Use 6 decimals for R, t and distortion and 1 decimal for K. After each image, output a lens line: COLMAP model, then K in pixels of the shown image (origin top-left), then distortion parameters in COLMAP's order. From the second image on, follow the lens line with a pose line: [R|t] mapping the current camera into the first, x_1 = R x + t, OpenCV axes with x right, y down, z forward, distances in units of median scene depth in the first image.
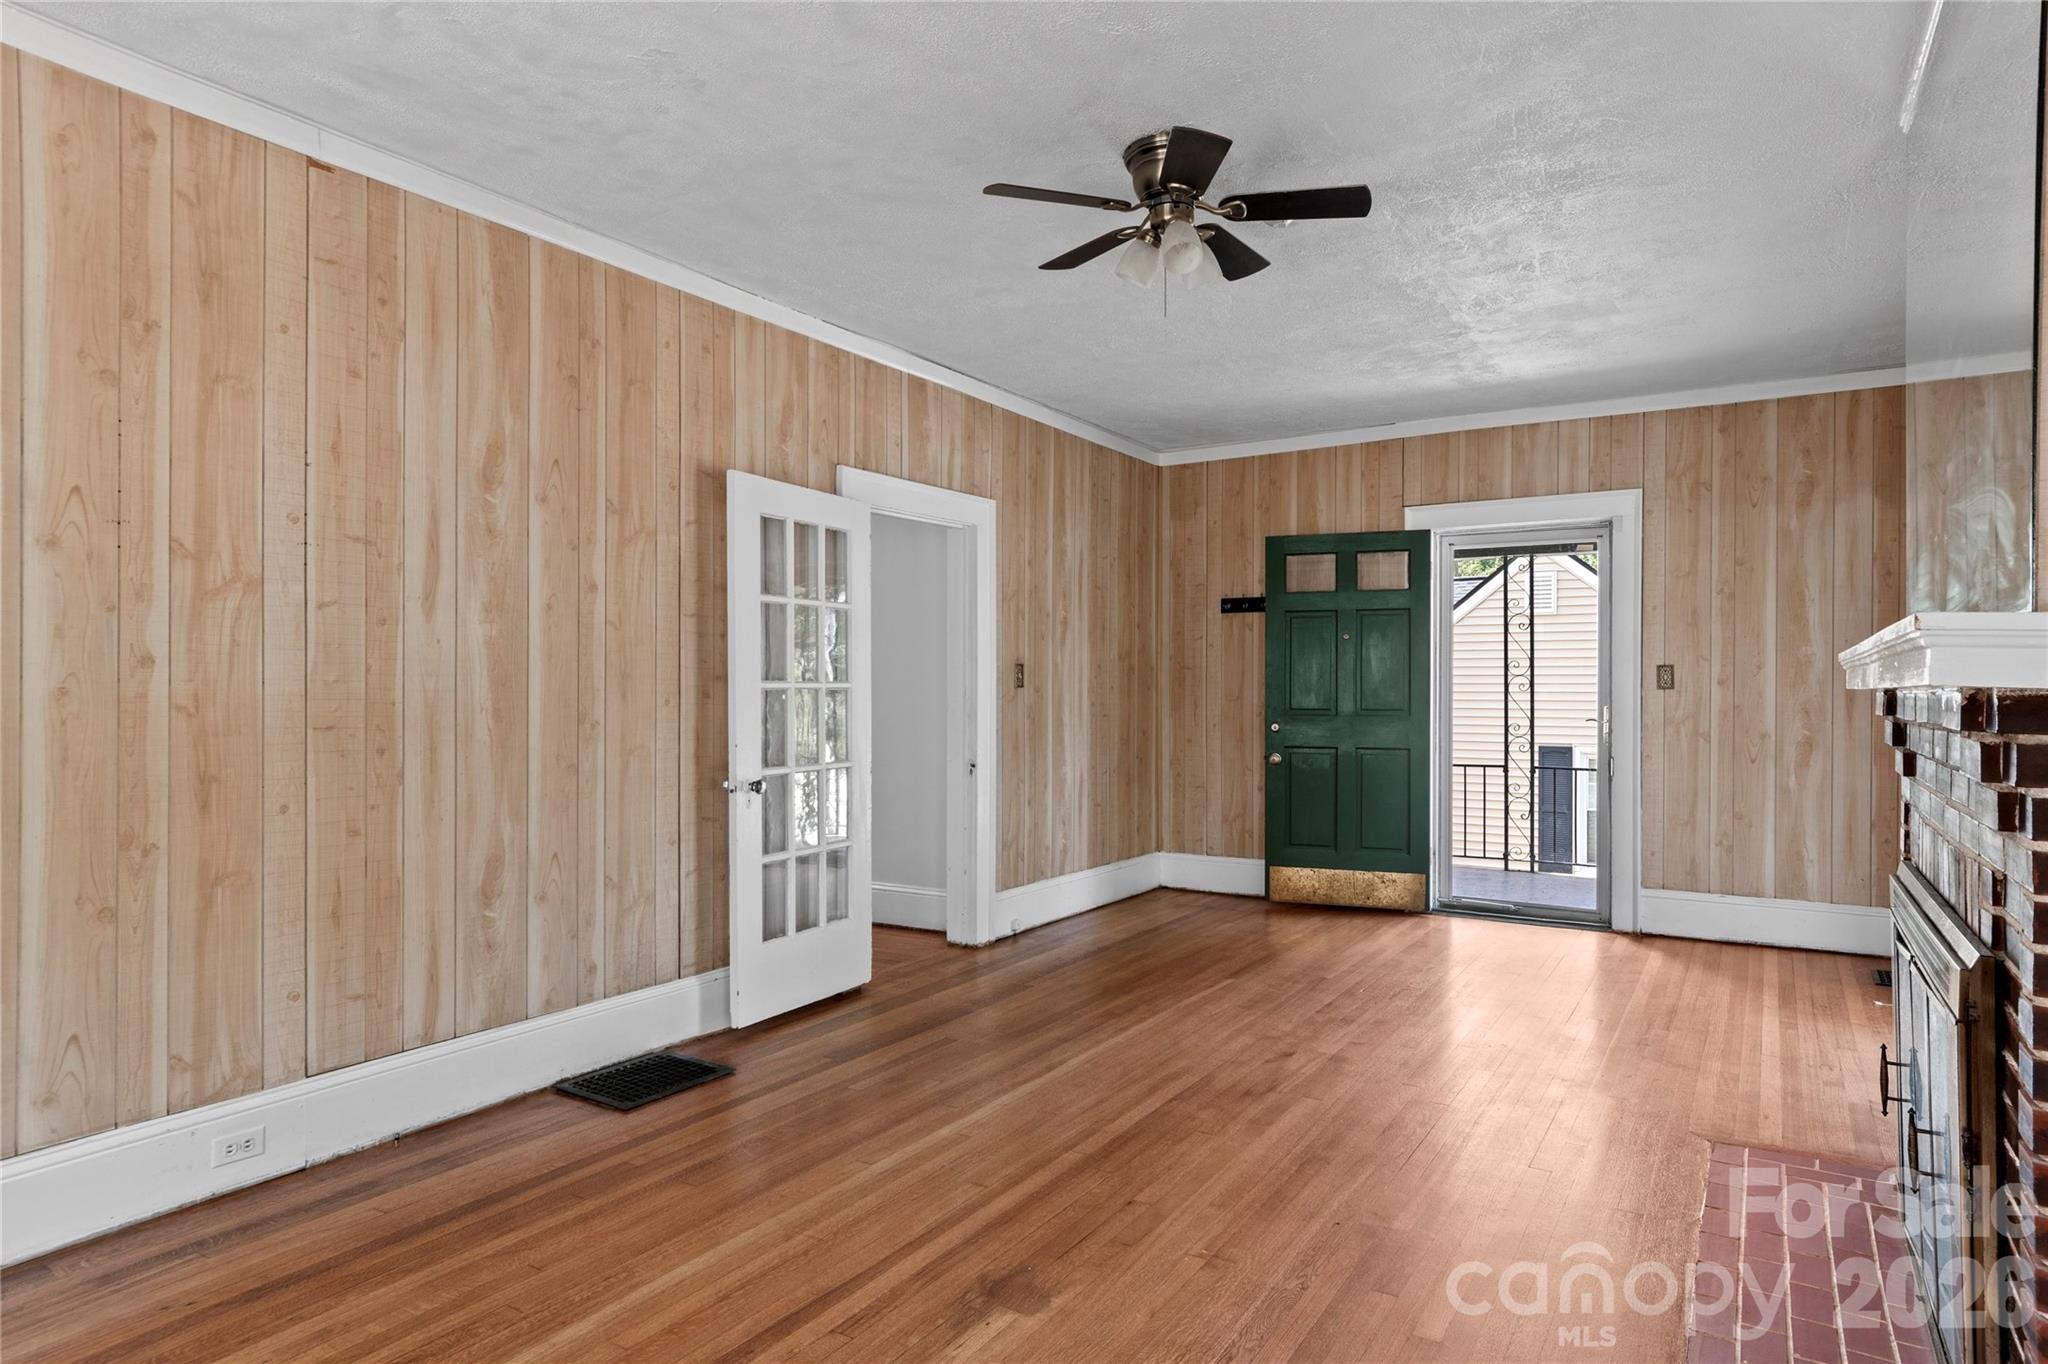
lens RADIAL K [[1166.0, 0, 1035.9], [0, 1166.0, 680.8], [0, 0, 1]] dist [0.010588, -0.000257]
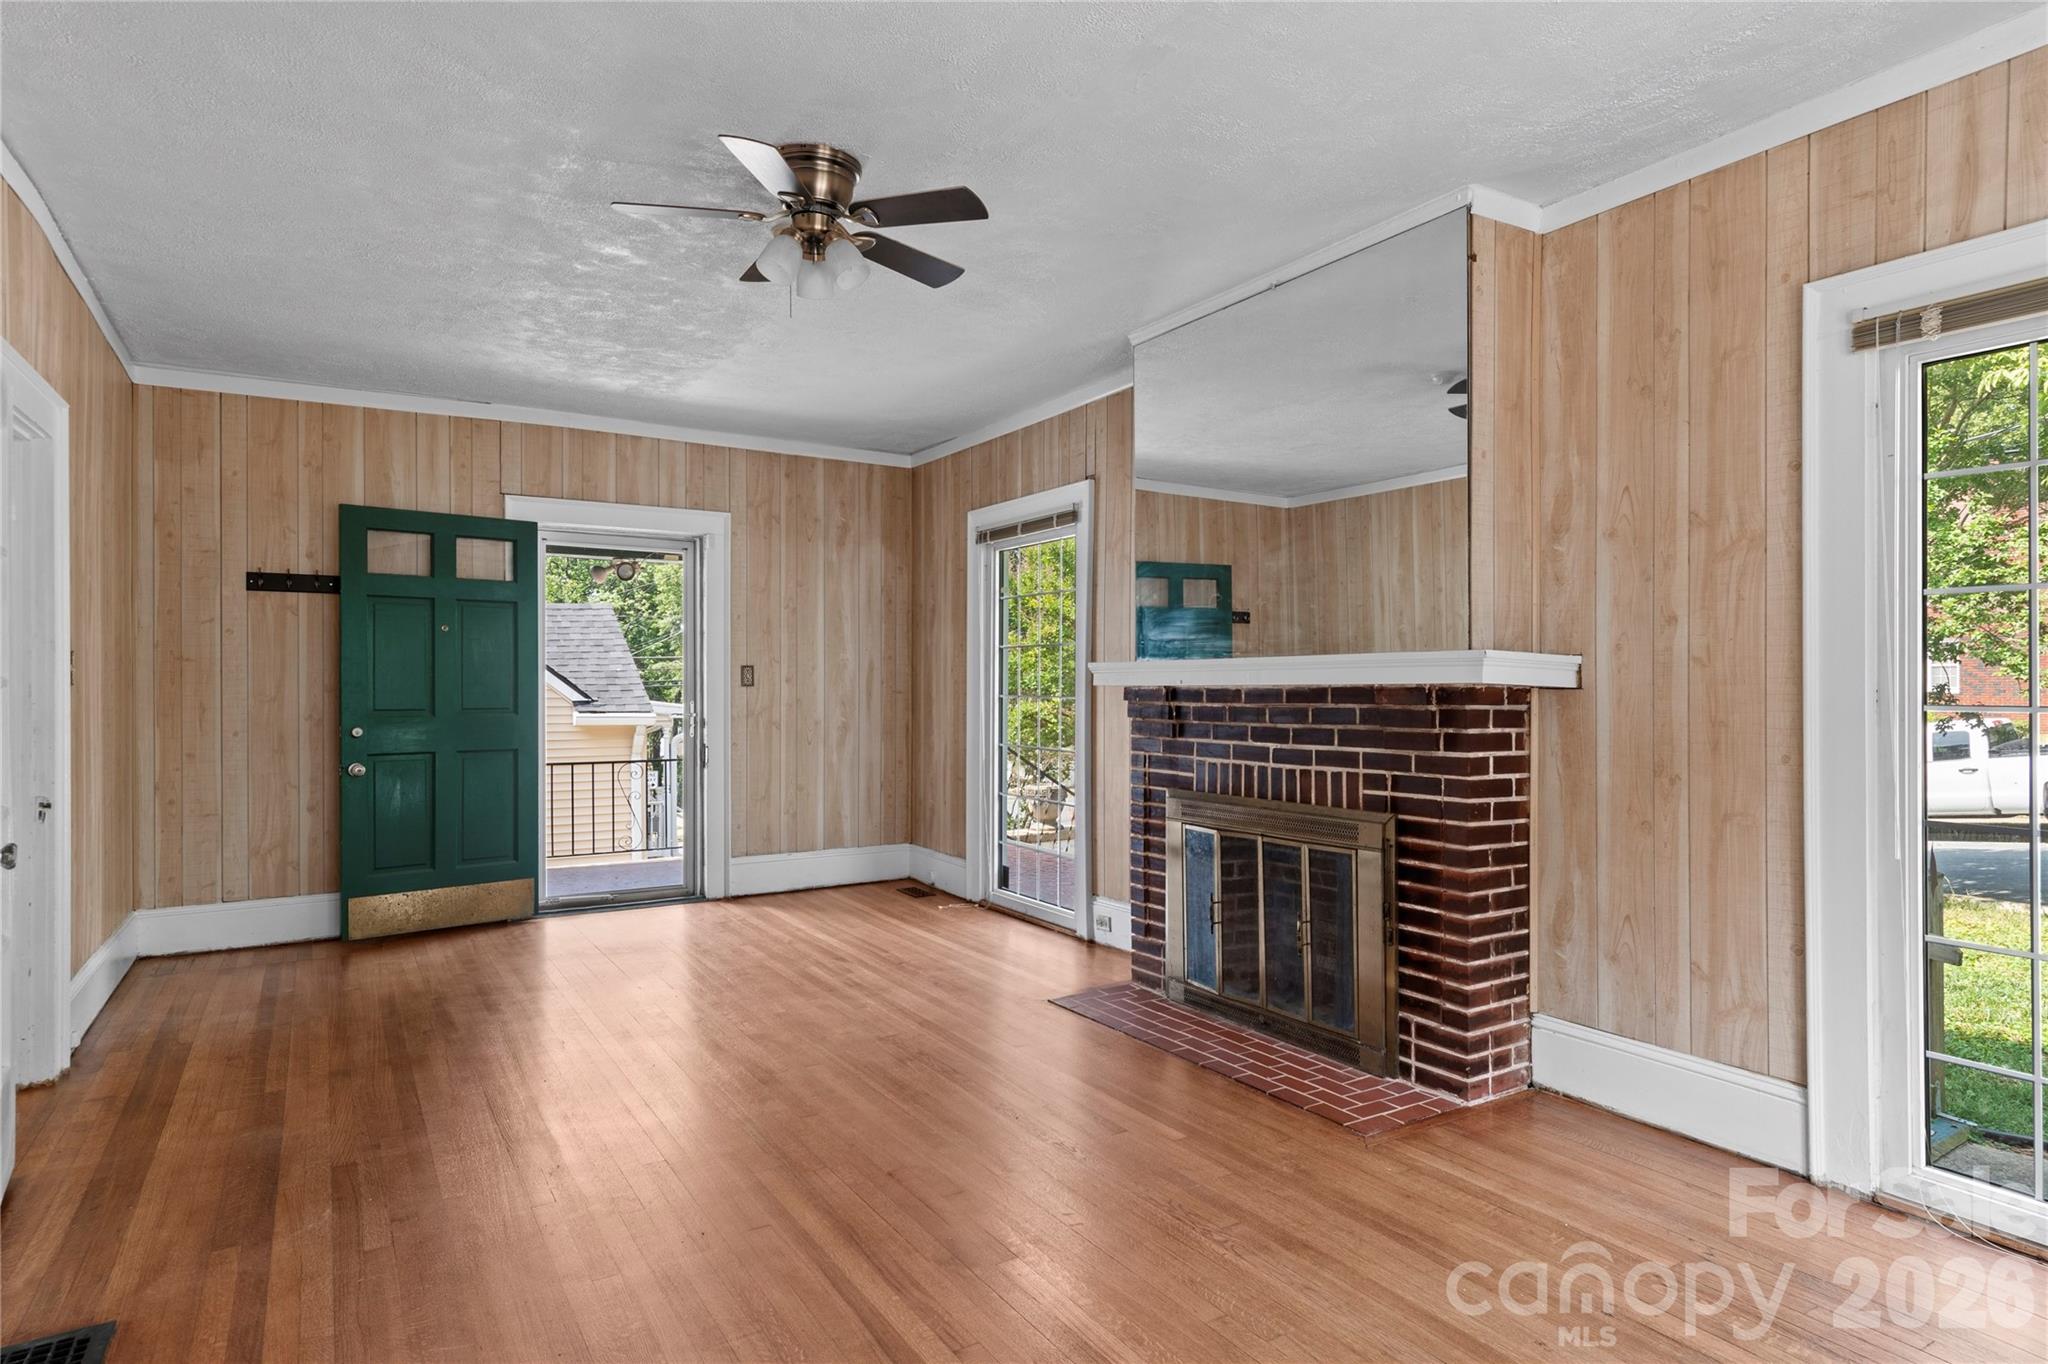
lens RADIAL K [[1166.0, 0, 1029.1], [0, 1166.0, 685.4], [0, 0, 1]] dist [0.010588, -0.000257]
pose [[0.447638, 0.003219, 0.894209, -0.366997], [-0.000578, 0.999994, -0.003310, 0.009662], [-0.894215, 0.000965, 0.447638, 0.209203]]
